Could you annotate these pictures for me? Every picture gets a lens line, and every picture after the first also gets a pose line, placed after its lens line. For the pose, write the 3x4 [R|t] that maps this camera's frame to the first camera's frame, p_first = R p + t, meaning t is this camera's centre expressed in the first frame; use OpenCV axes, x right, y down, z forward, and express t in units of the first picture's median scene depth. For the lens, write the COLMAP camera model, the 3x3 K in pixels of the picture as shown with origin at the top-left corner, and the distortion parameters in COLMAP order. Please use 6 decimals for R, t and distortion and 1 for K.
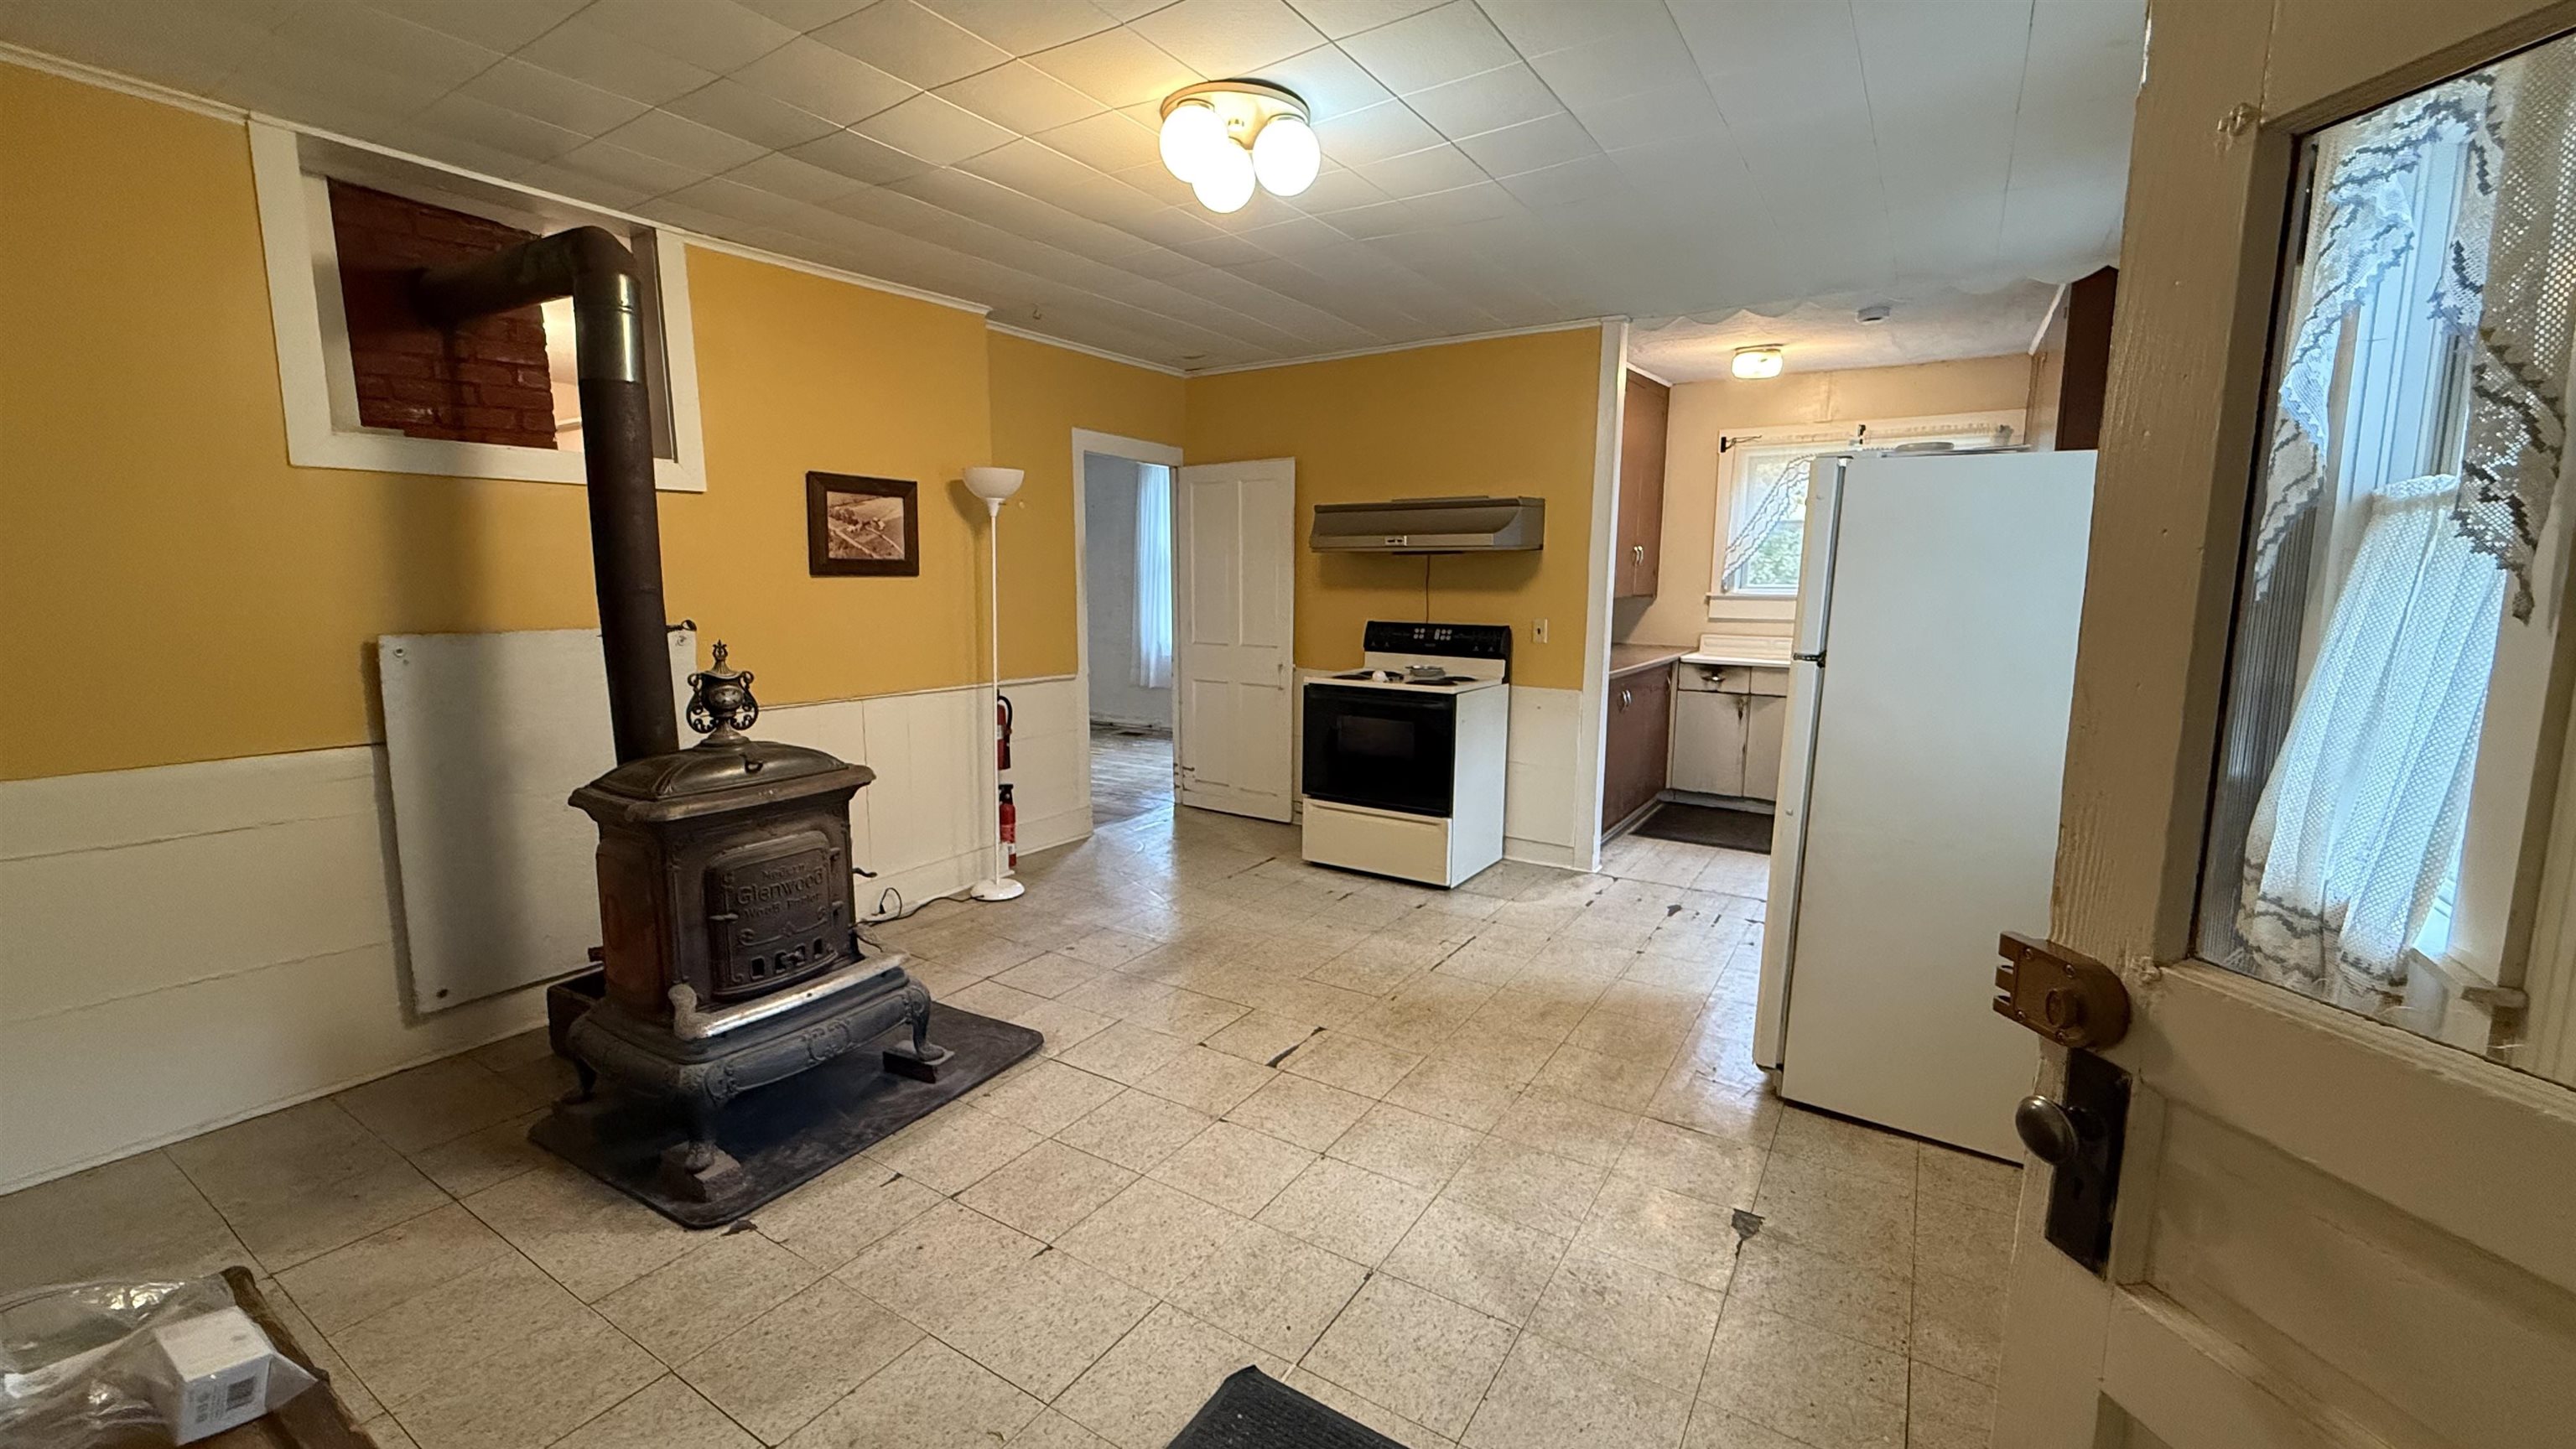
lens RADIAL K [[1027.7, 0, 1288.0], [0, 1027.7, 724.5], [0, 0, 1]] dist [0.000697, 0.000122]
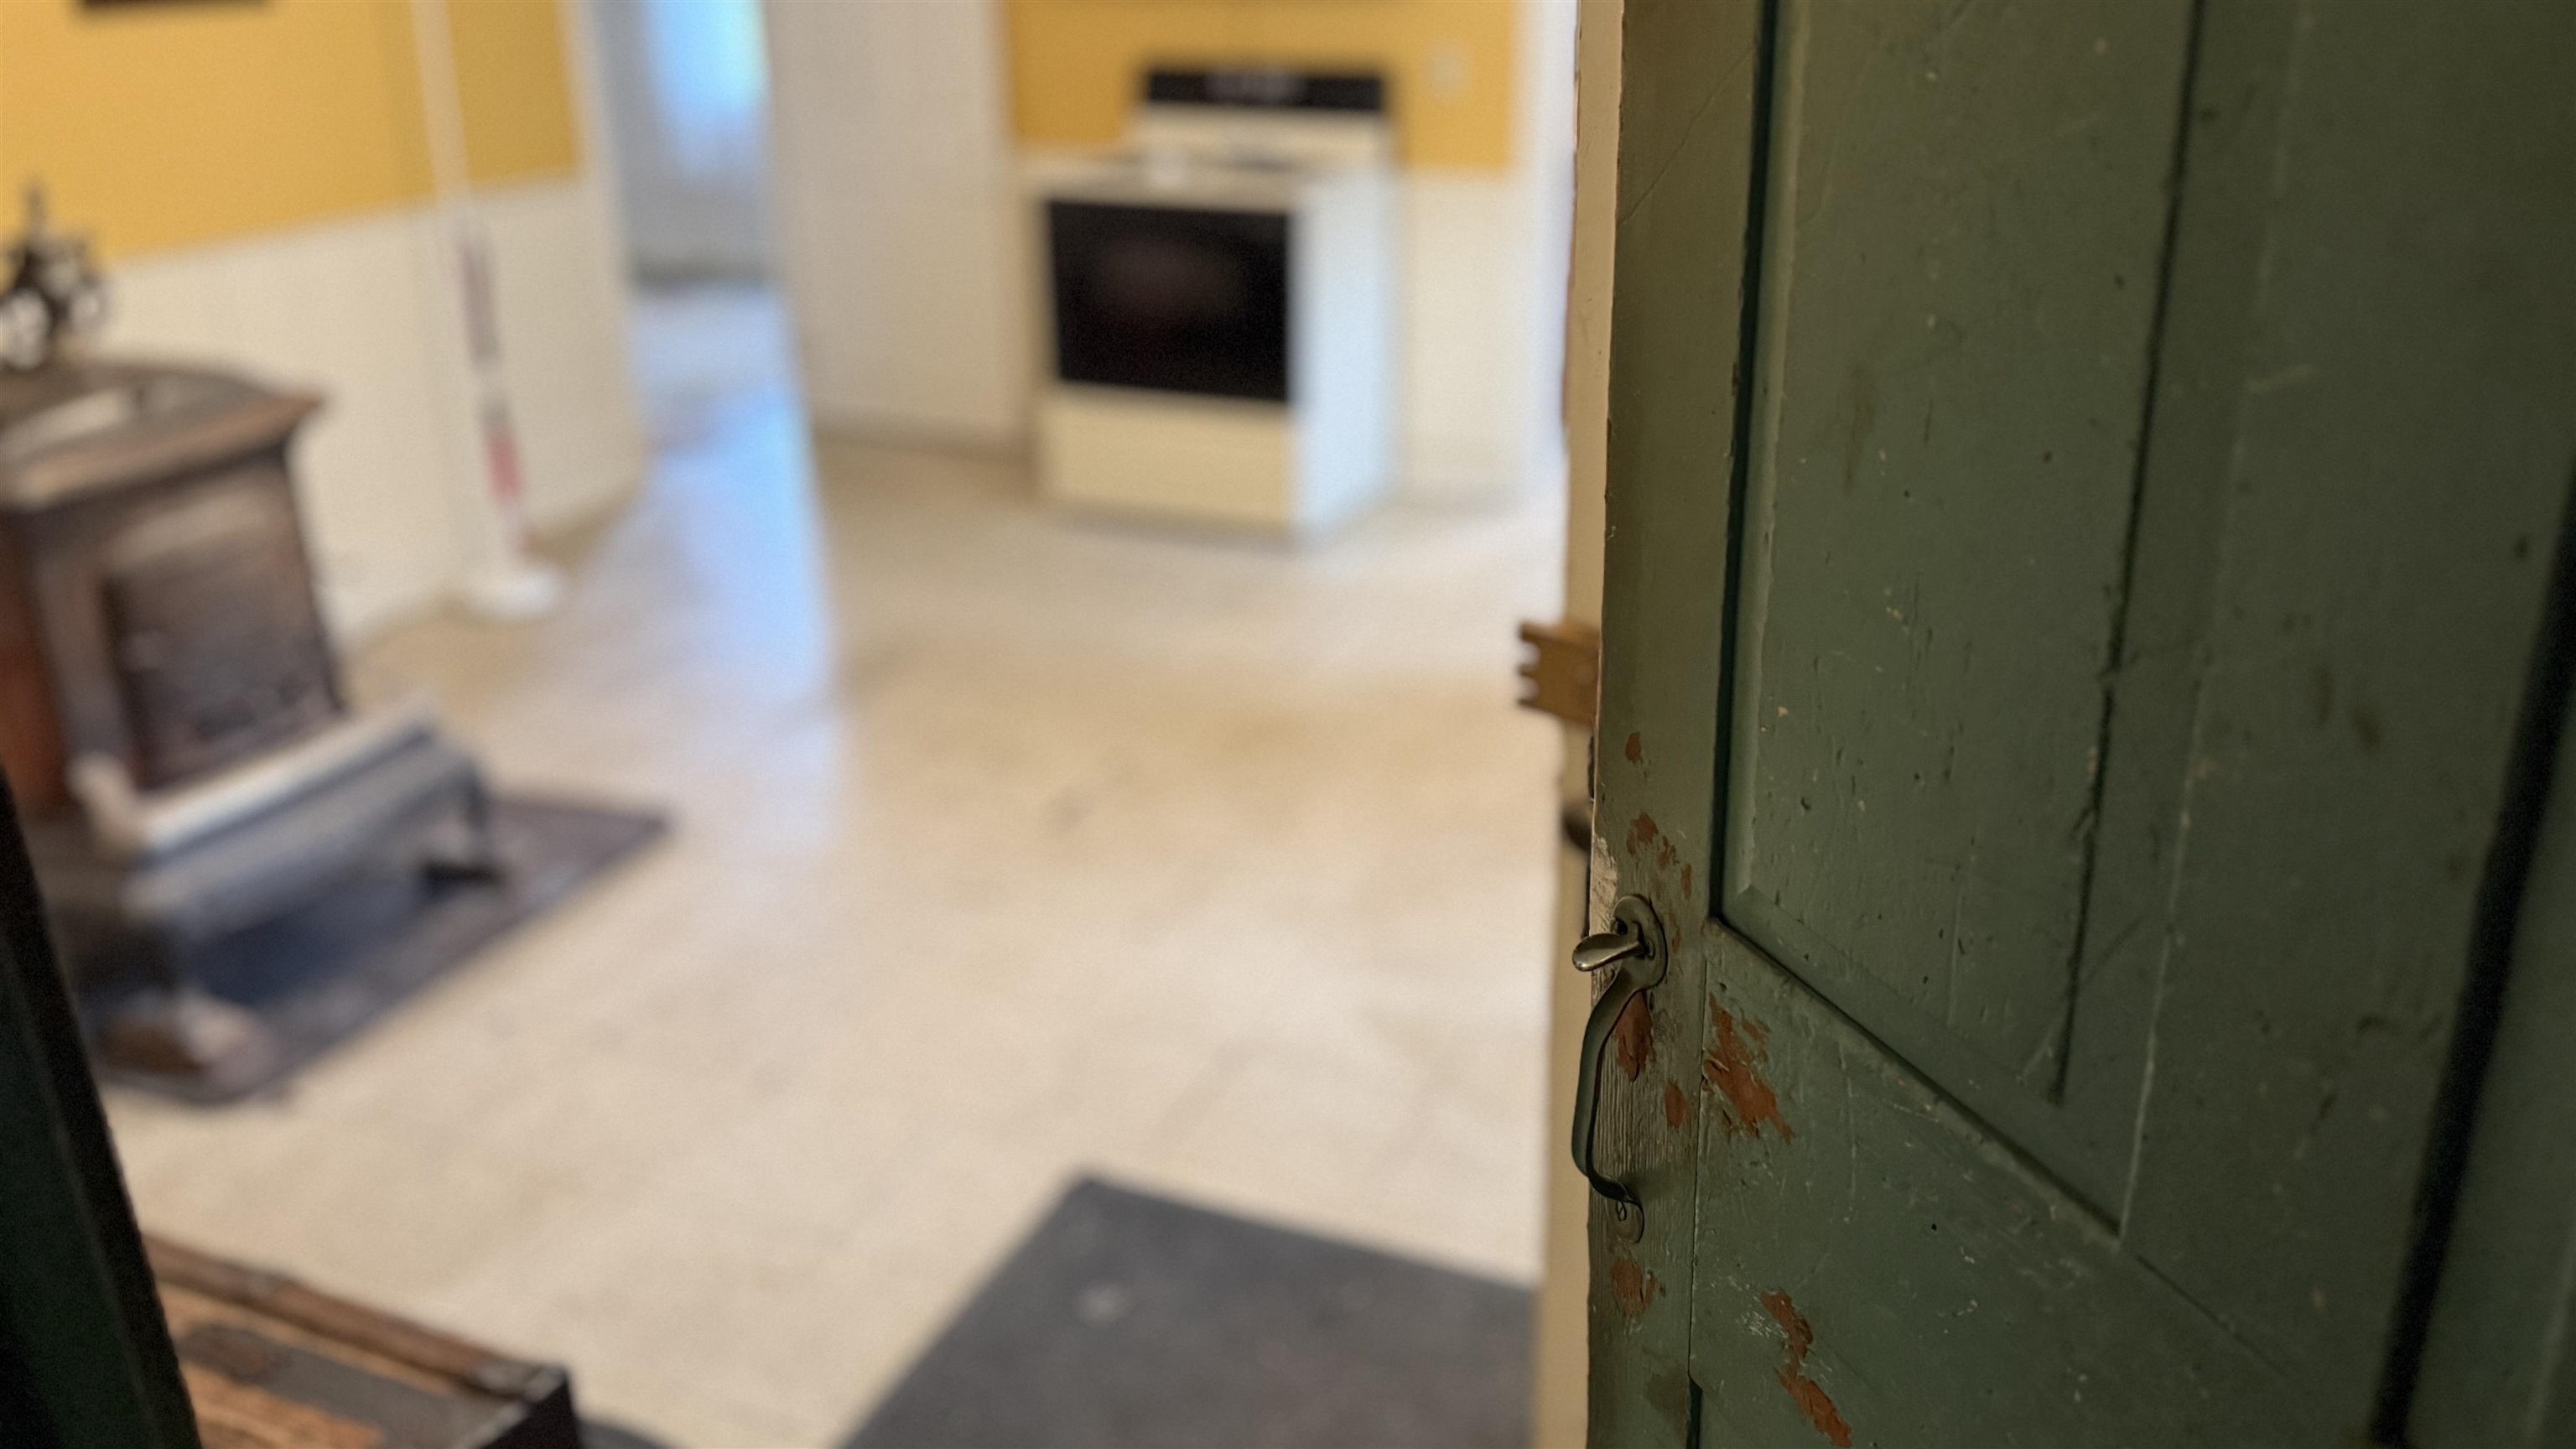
lens RADIAL K [[2013.3, 0, 1288.0], [0, 2013.3, 724.5], [0, 0, 1]] dist [0.009266, 0.003413]
pose [[0.986352, -0.073876, 0.147149, -0.051411], [0.036619, 0.969737, 0.241391, -0.030831], [-0.160528, -0.232708, 0.959207, -0.230223]]
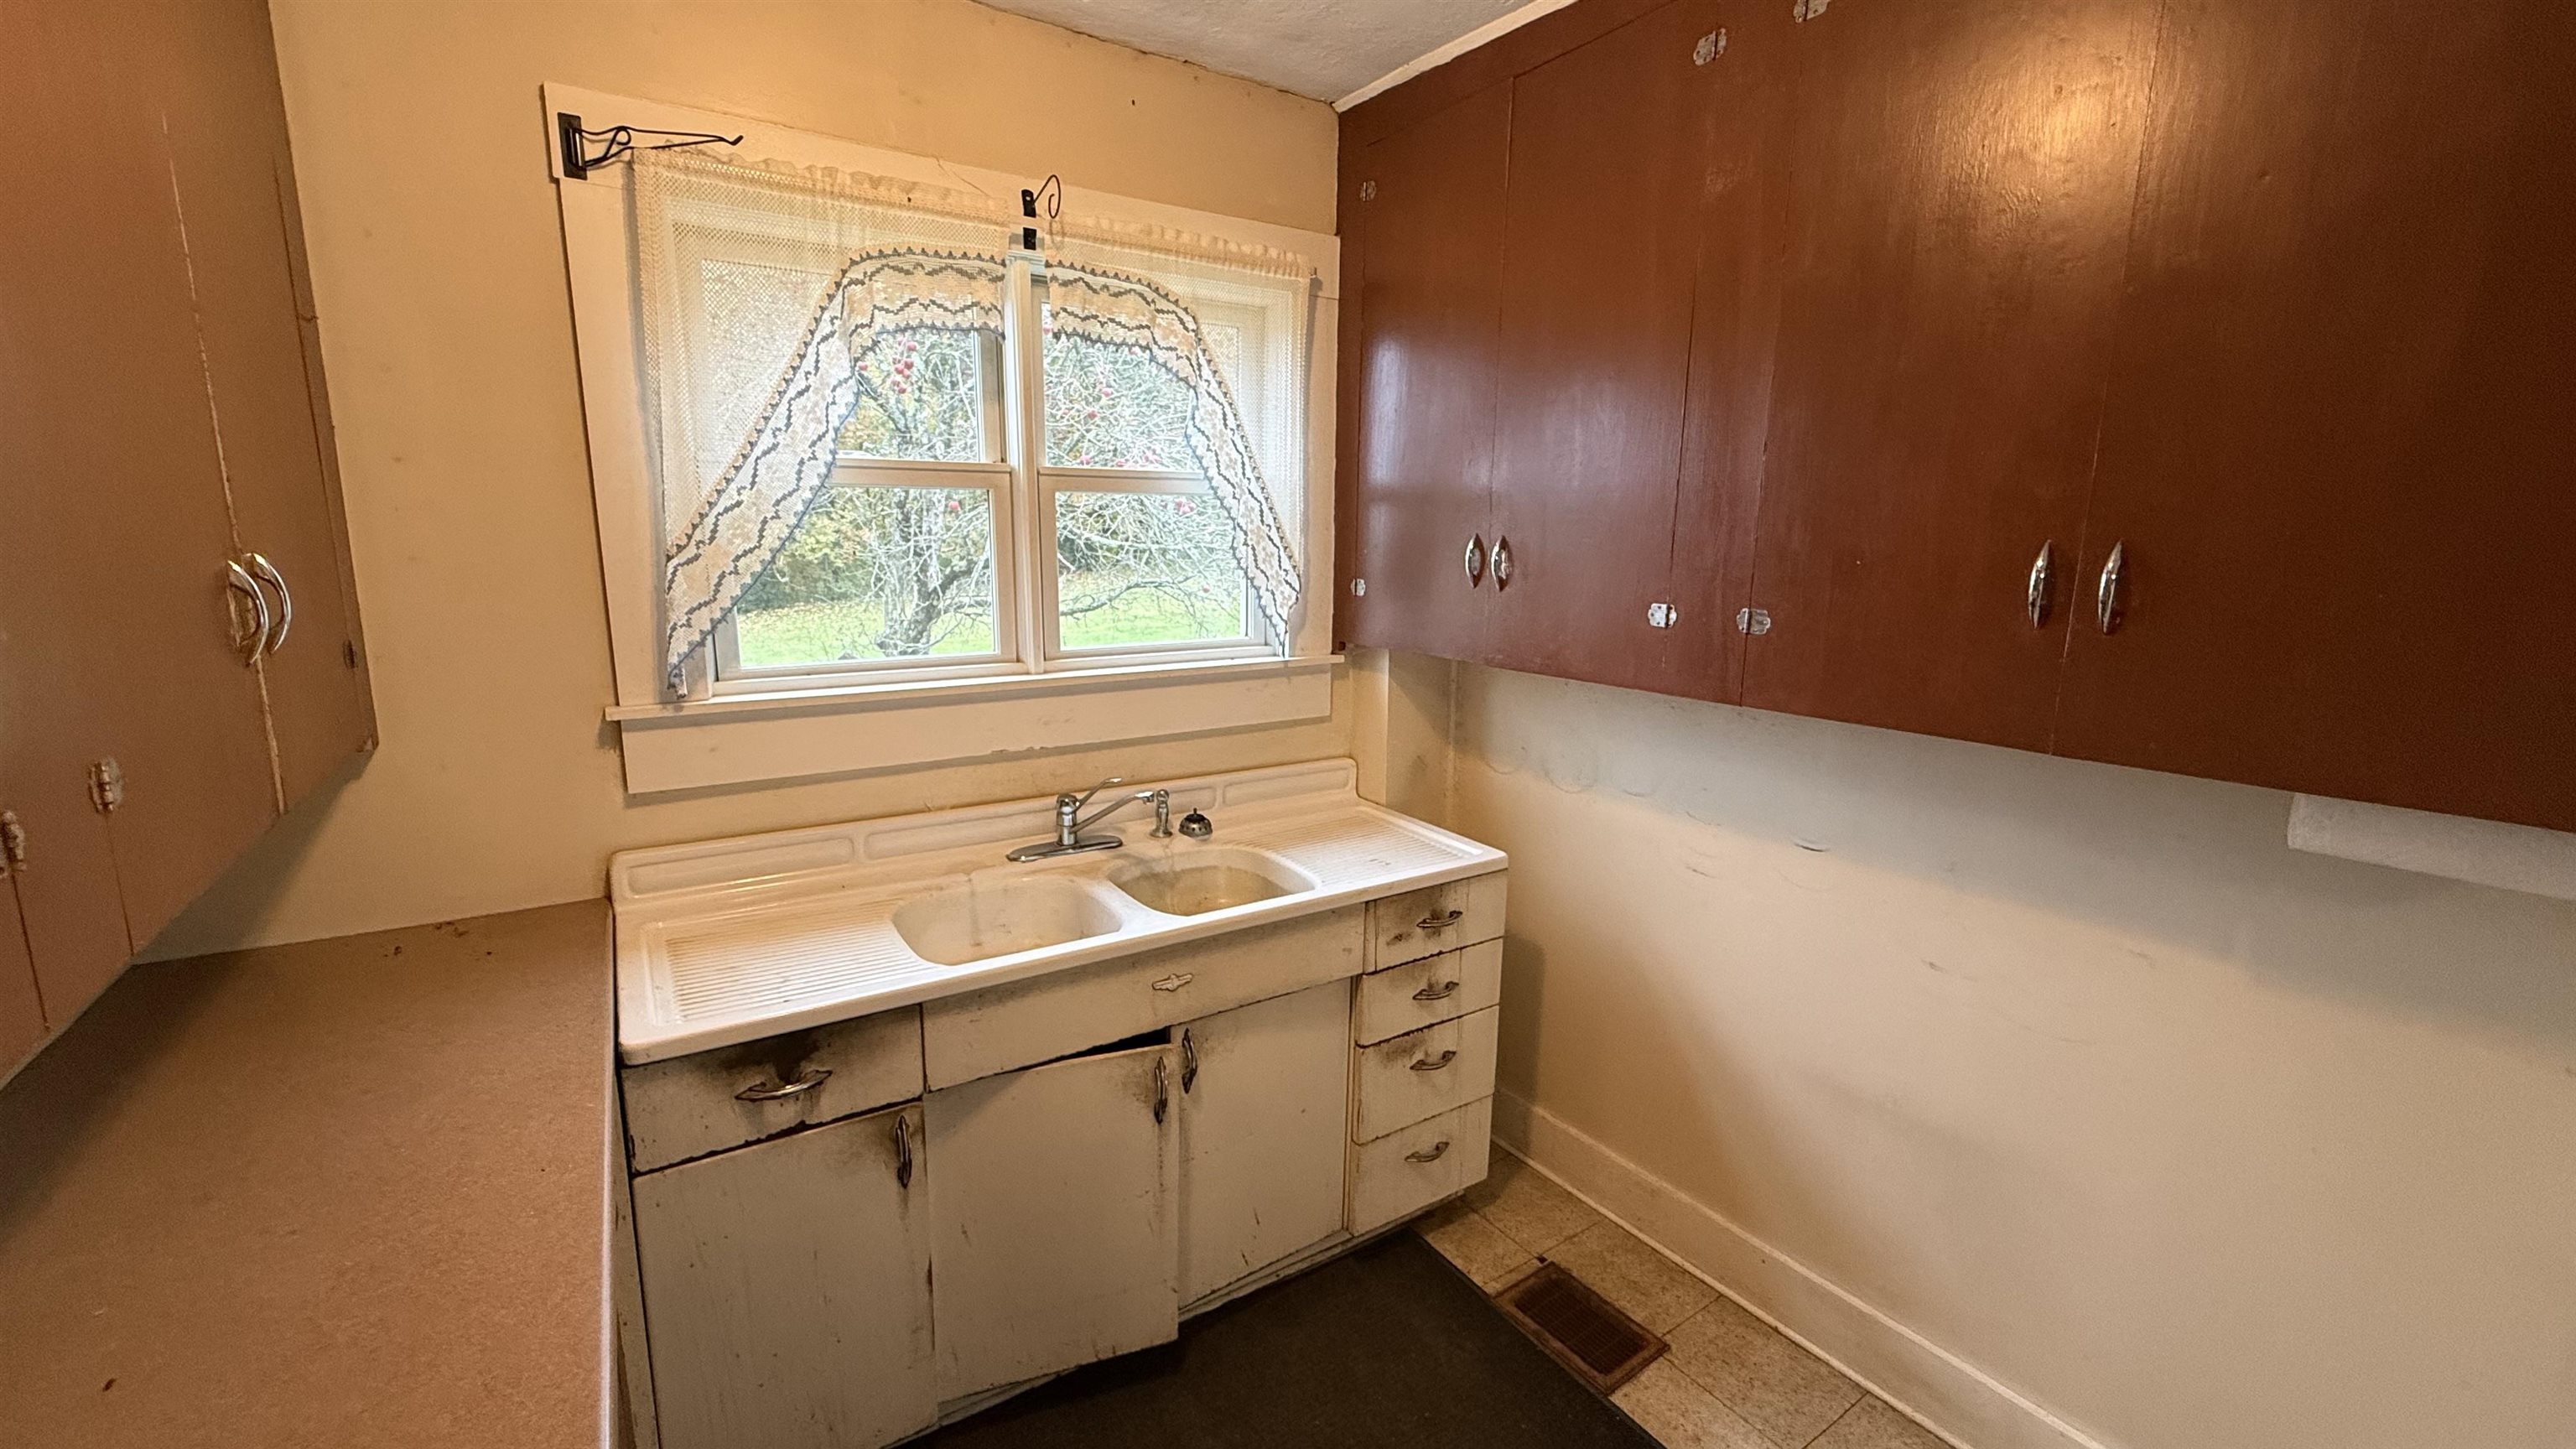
lens RADIAL K [[1027.7, 0, 1288.0], [0, 1027.7, 724.5], [0, 0, 1]] dist [0.000697, 0.000122]
pose [[0.402803, -0.172043, 0.898972, 0.155865], [0.117979, 0.983741, 0.135403, -0.093337], [-0.907651, 0.051519, 0.416551, 0.480030]]
